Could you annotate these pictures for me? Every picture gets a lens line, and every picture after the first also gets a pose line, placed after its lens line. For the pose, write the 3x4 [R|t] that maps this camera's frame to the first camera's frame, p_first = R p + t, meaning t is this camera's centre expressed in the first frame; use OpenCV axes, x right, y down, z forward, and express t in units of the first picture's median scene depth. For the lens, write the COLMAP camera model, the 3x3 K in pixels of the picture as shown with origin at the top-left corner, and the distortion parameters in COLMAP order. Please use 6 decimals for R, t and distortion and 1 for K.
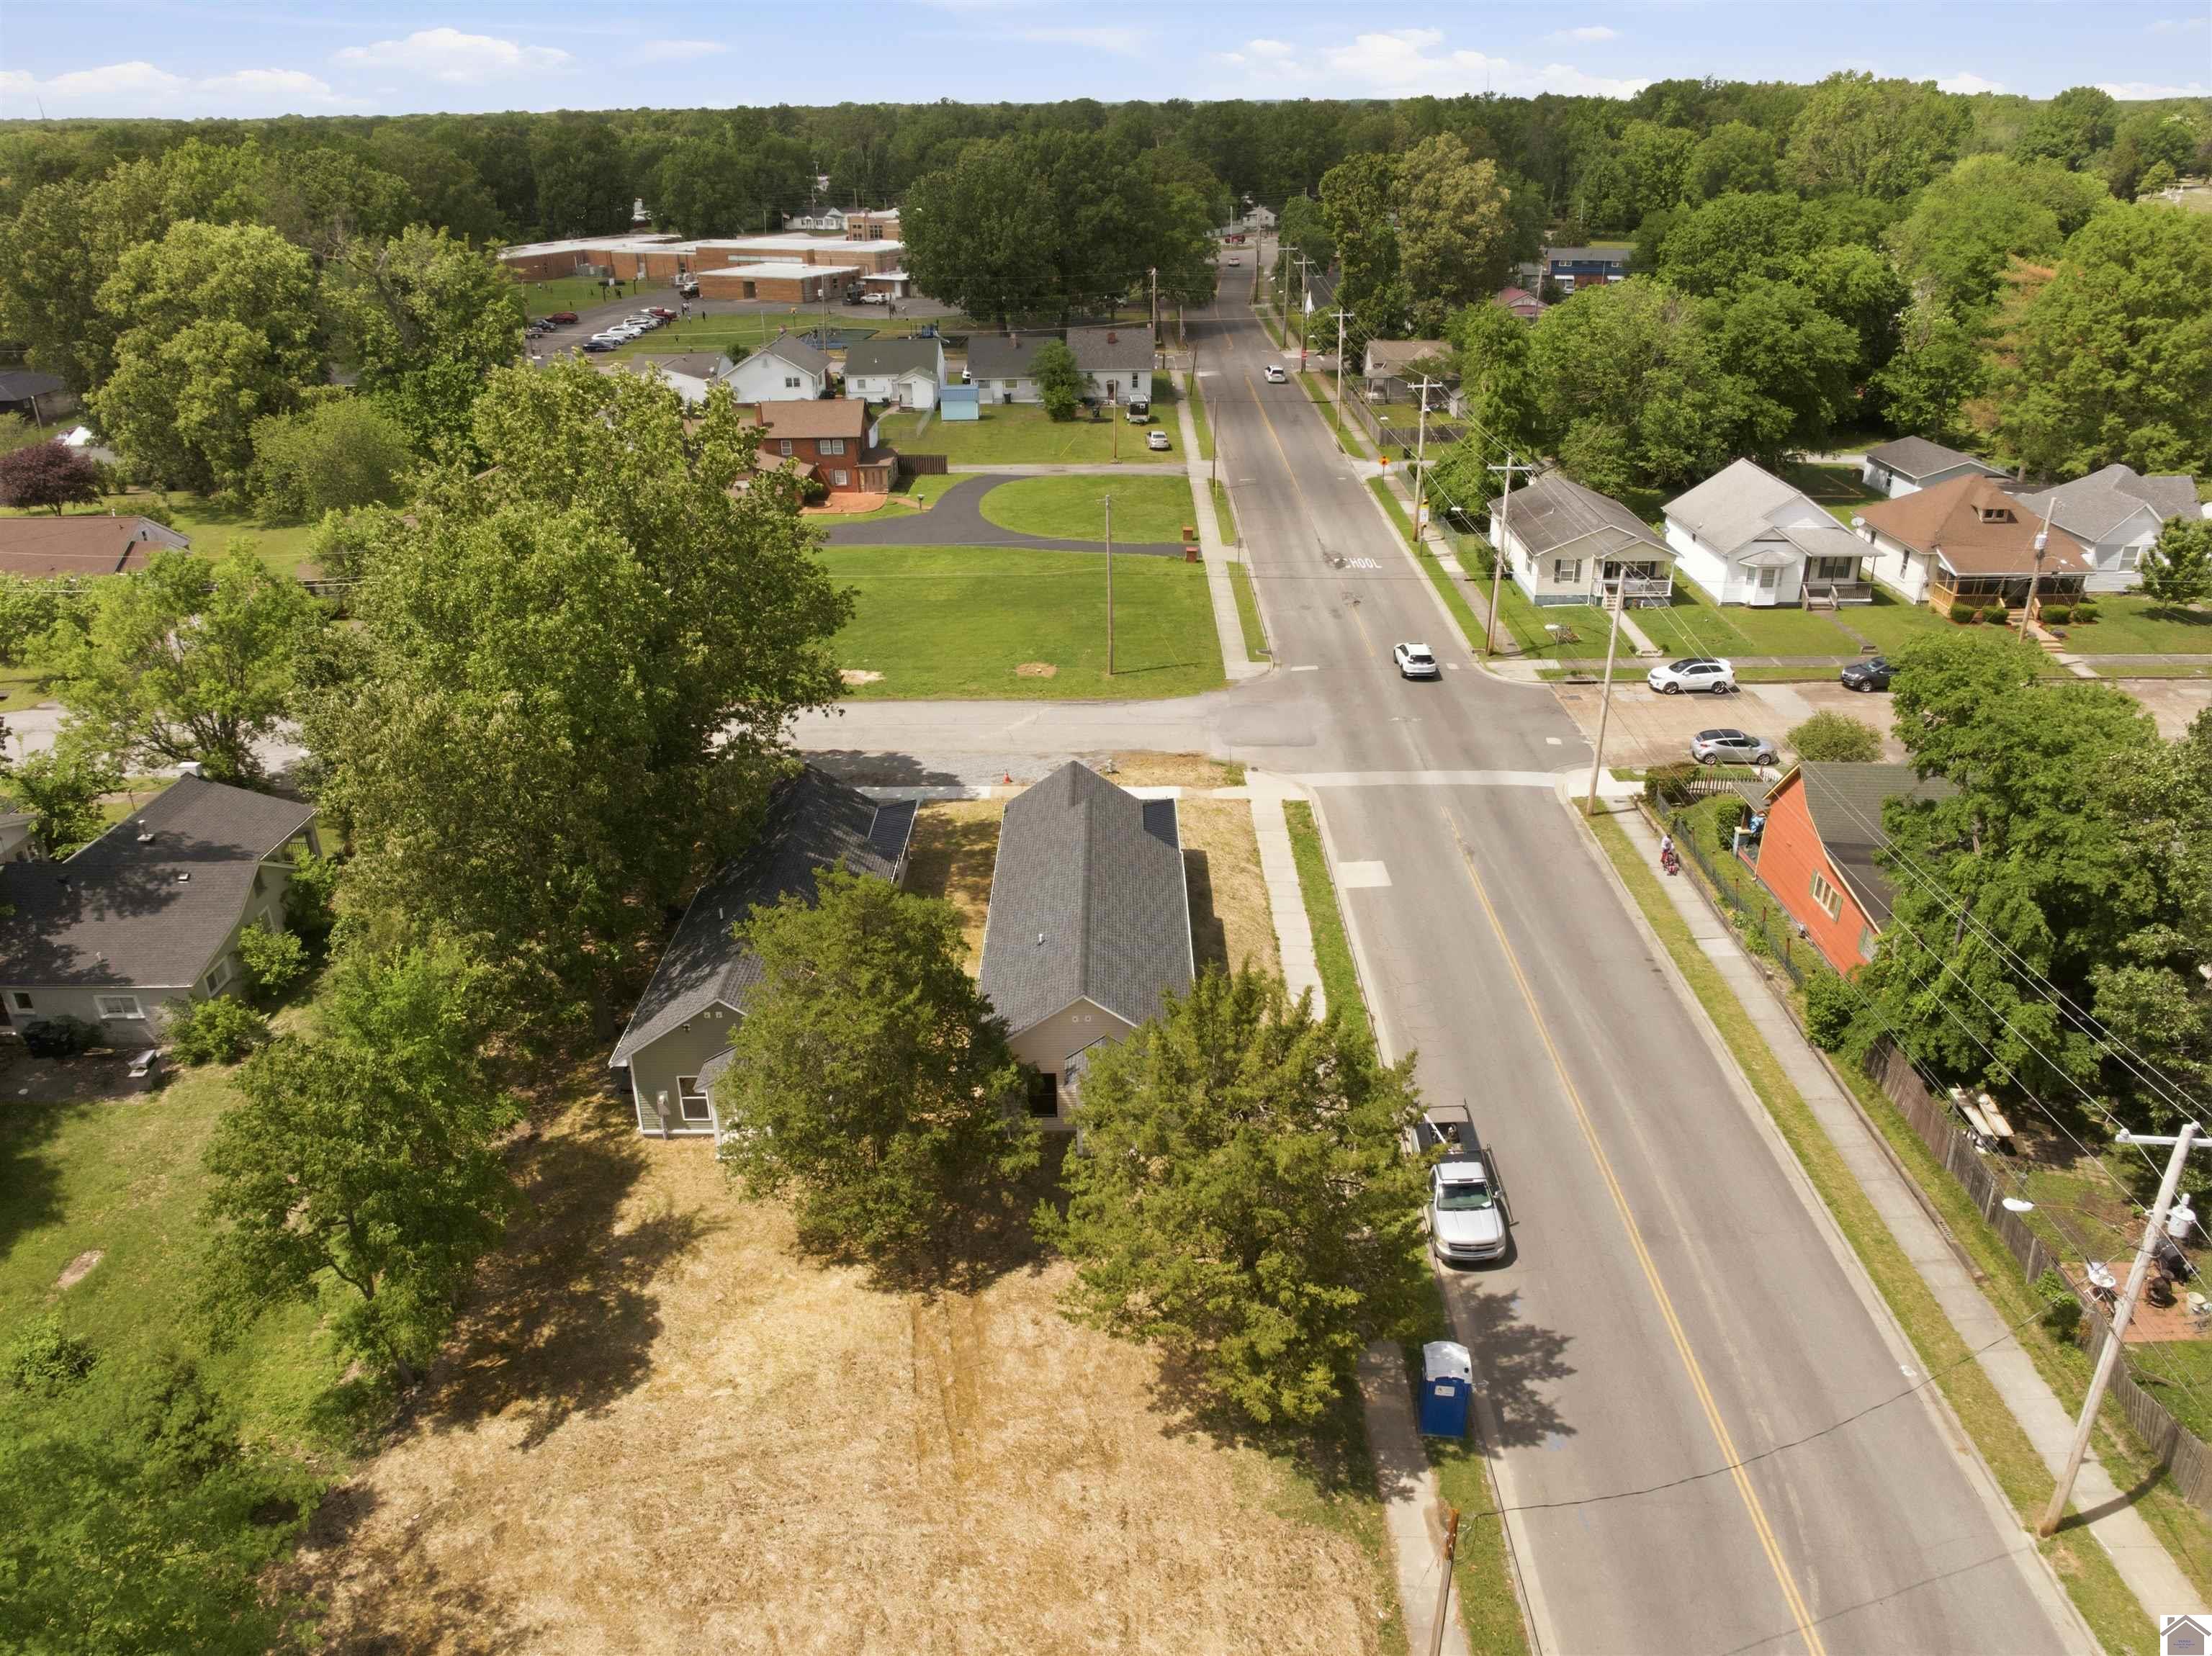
lens RADIAL K [[1530.3, 0, 1106.0], [0, 1530.3, 828.0], [0, 0, 1]] dist [-0.027509, 0.002749]
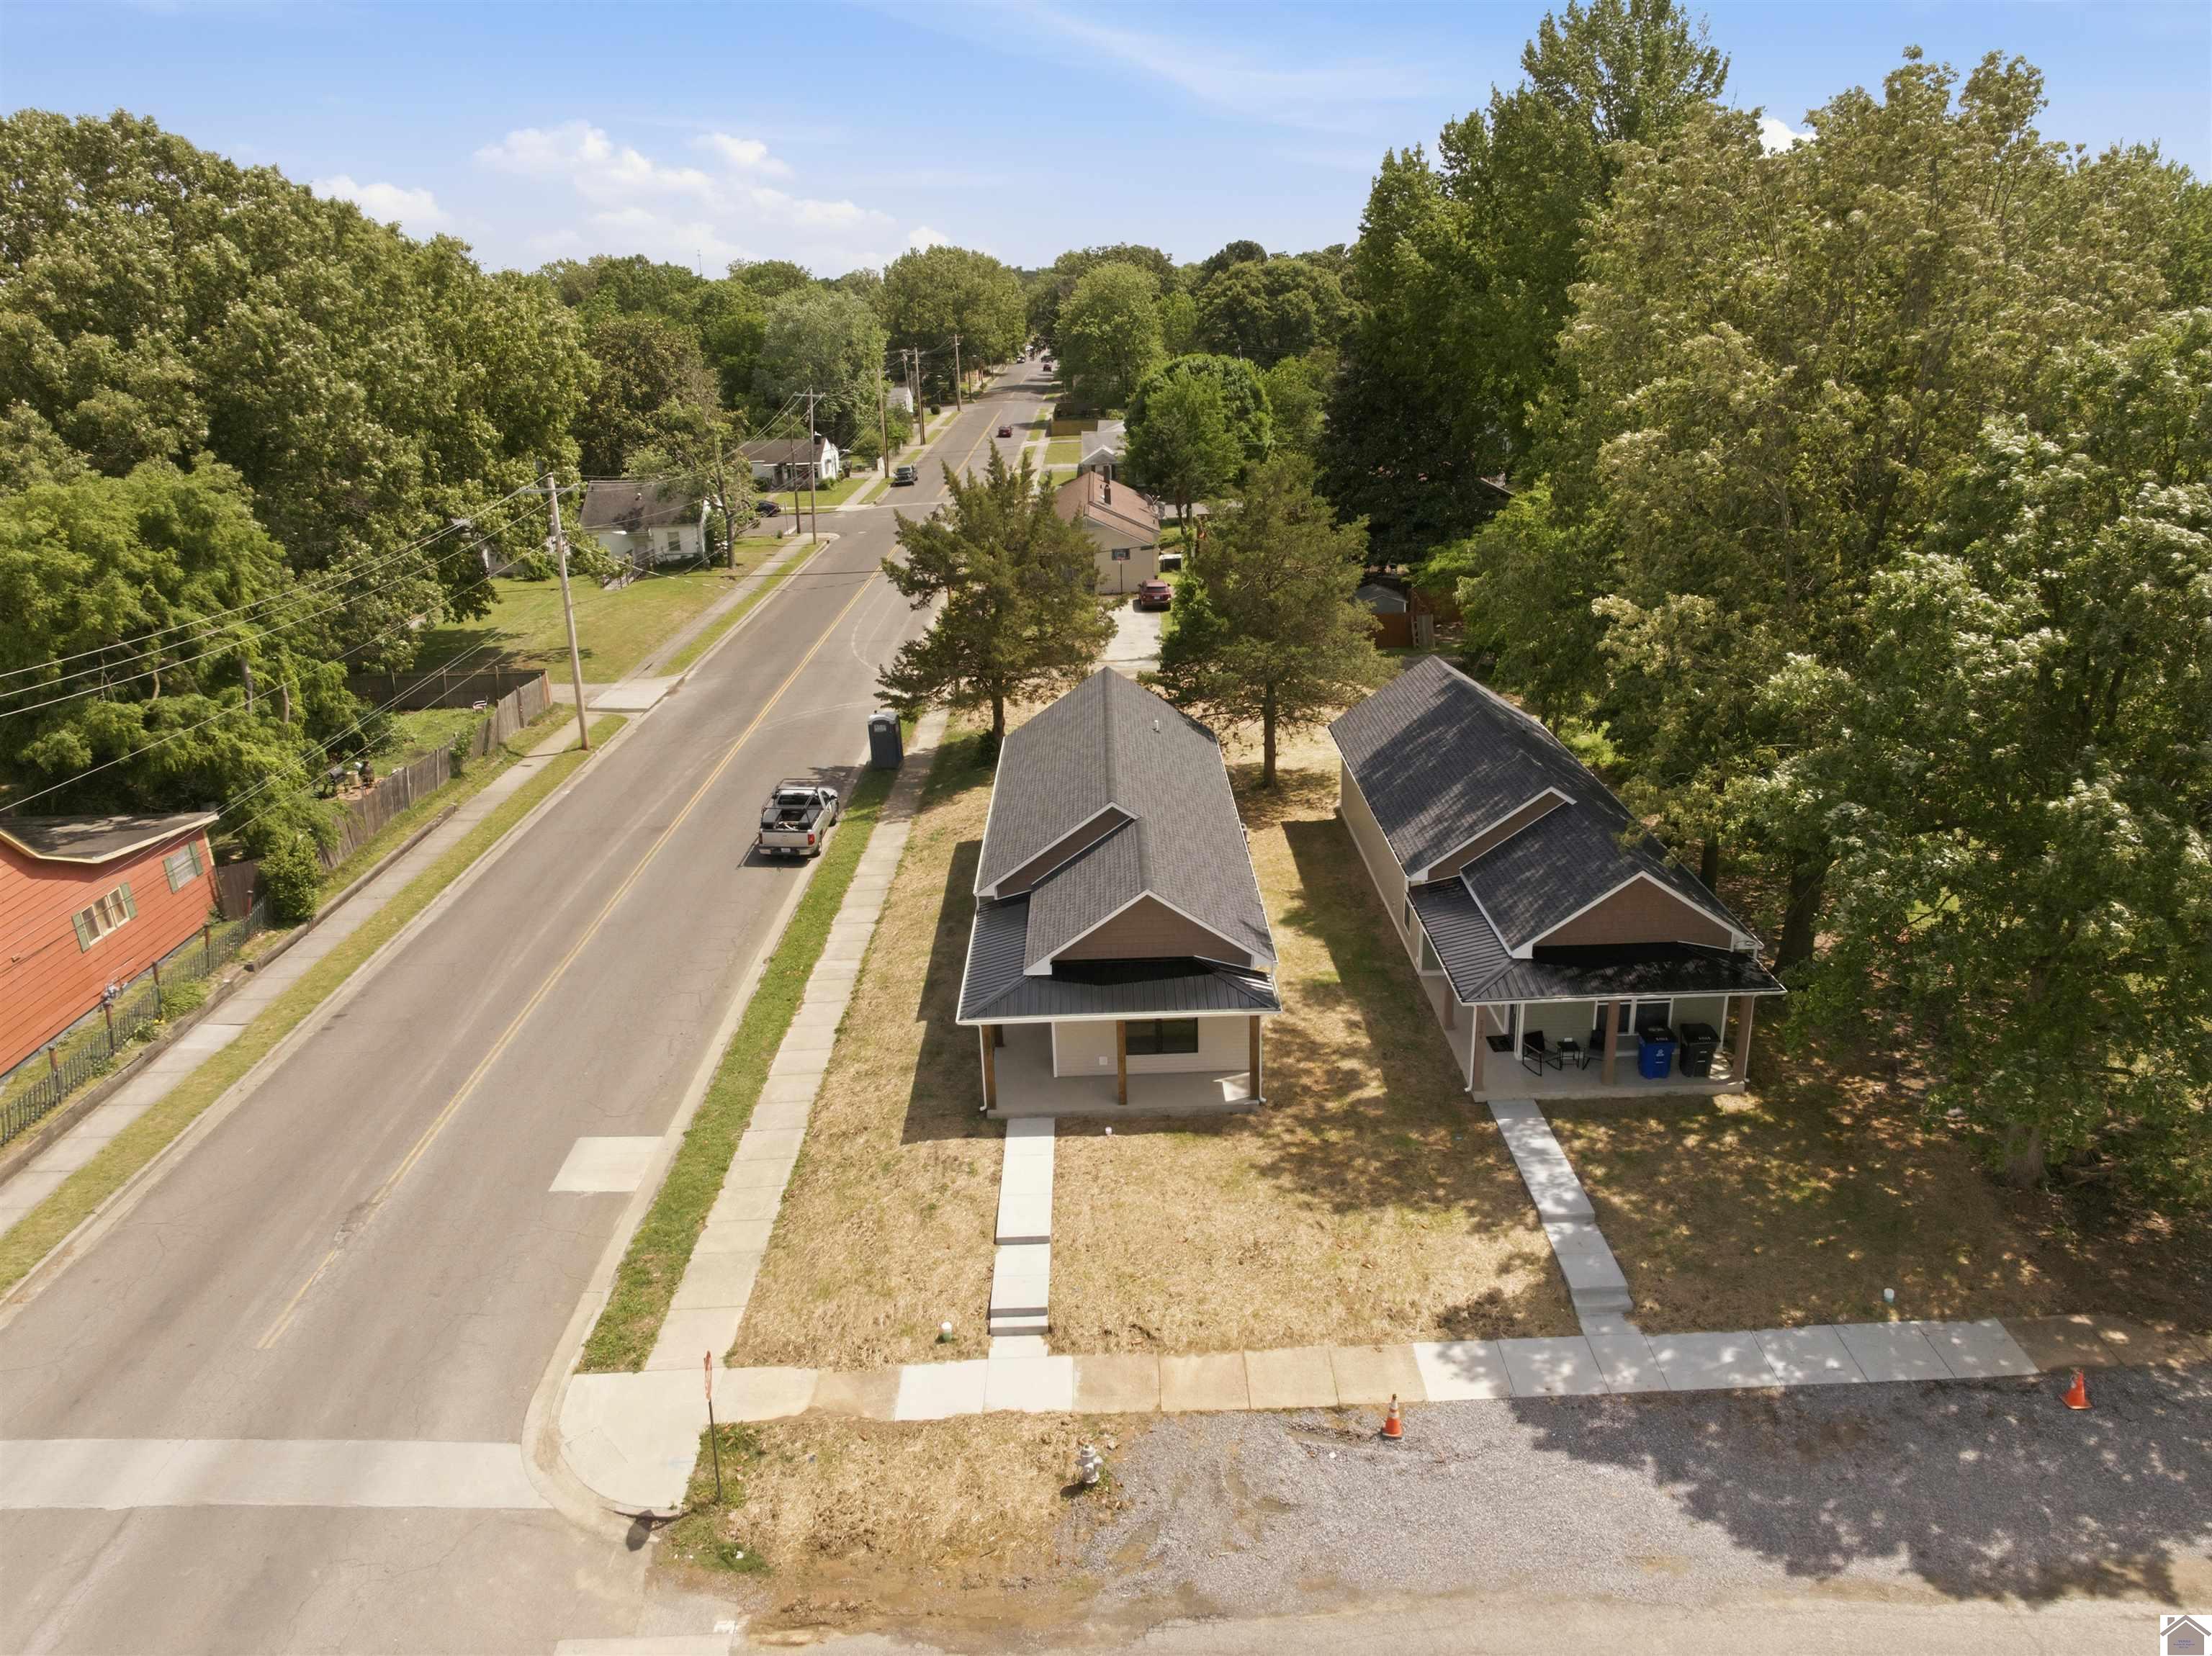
lens RADIAL K [[1557.2, 0, 1133.4], [0, 1557.2, 828.9], [0, 0, 1]] dist [-0.029622, -0.000934]
pose [[-0.998795, 0.047818, -0.011020, -0.008231], [0.026019, 0.706455, 0.707279, -0.301406], [0.041606, 0.706141, -0.706848, 0.925610]]
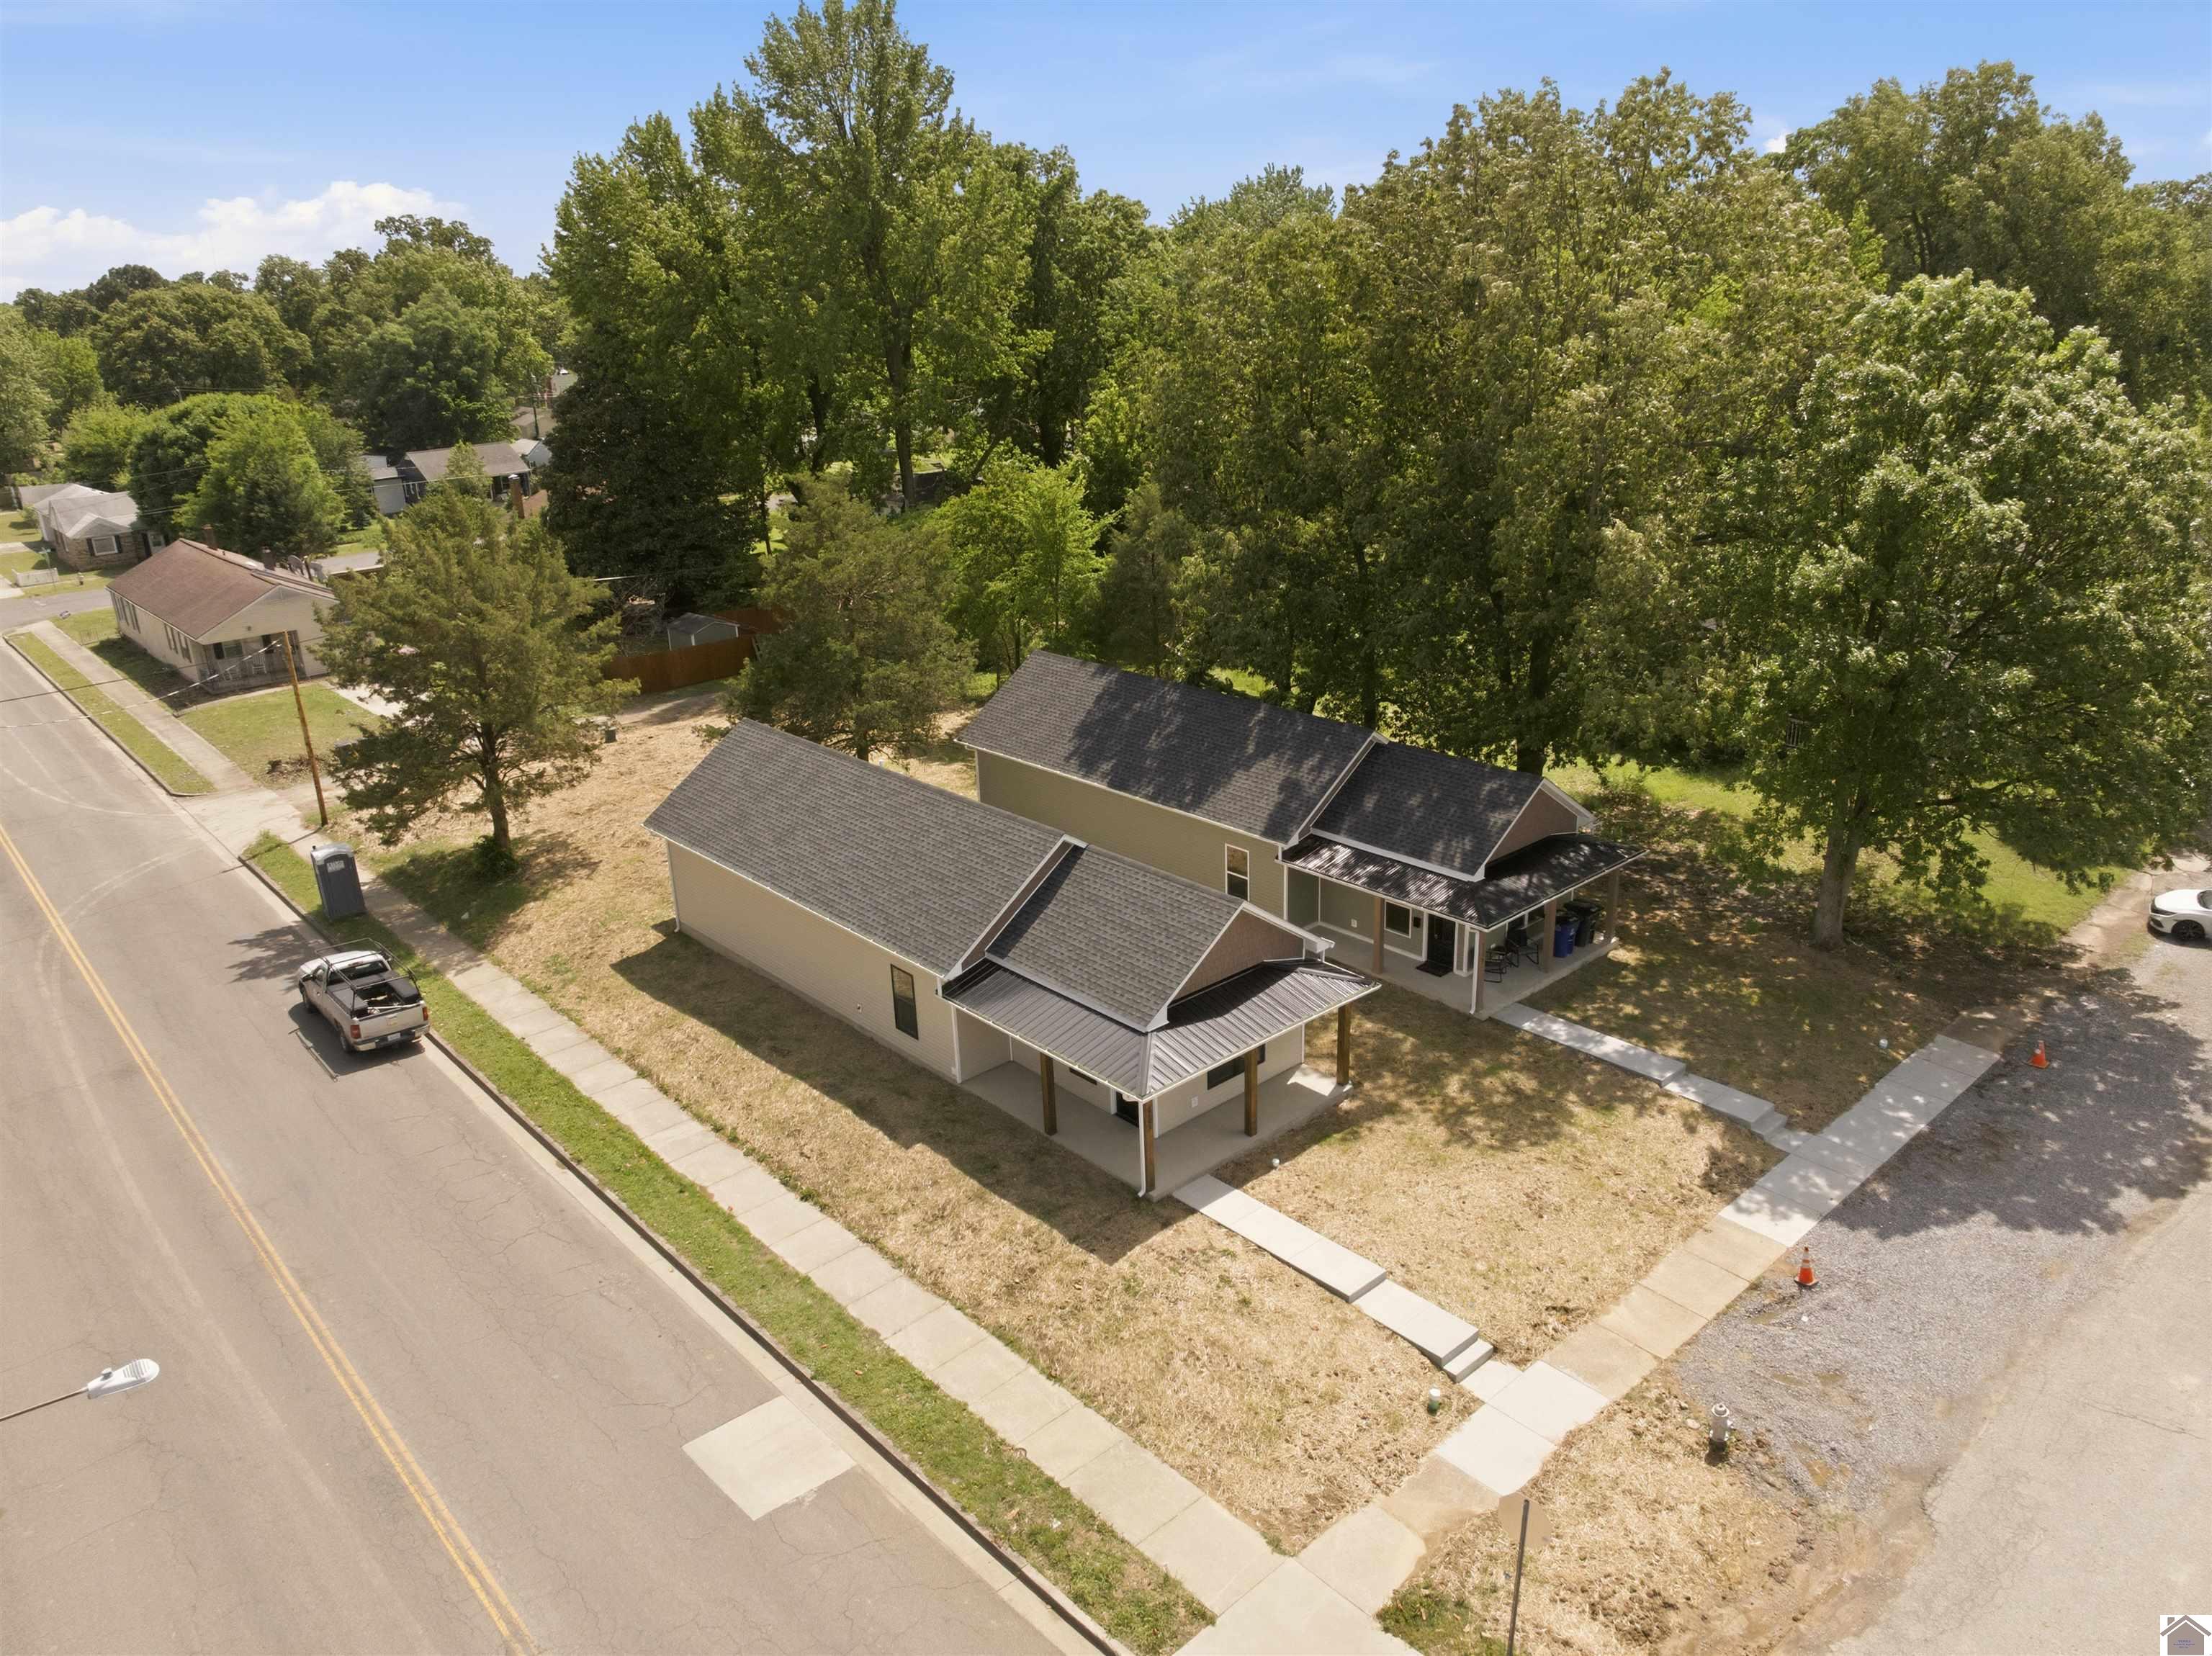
lens RADIAL K [[1539.7, 0, 1118.0], [0, 1539.7, 829.3], [0, 0, 1]] dist [-0.033546, -0.000096]
pose [[-0.734118, 0.262776, -0.626115, 0.215678], [-0.257703, 0.745275, 0.614942, -0.244510], [0.628220, 0.612792, -0.479402, 0.810804]]
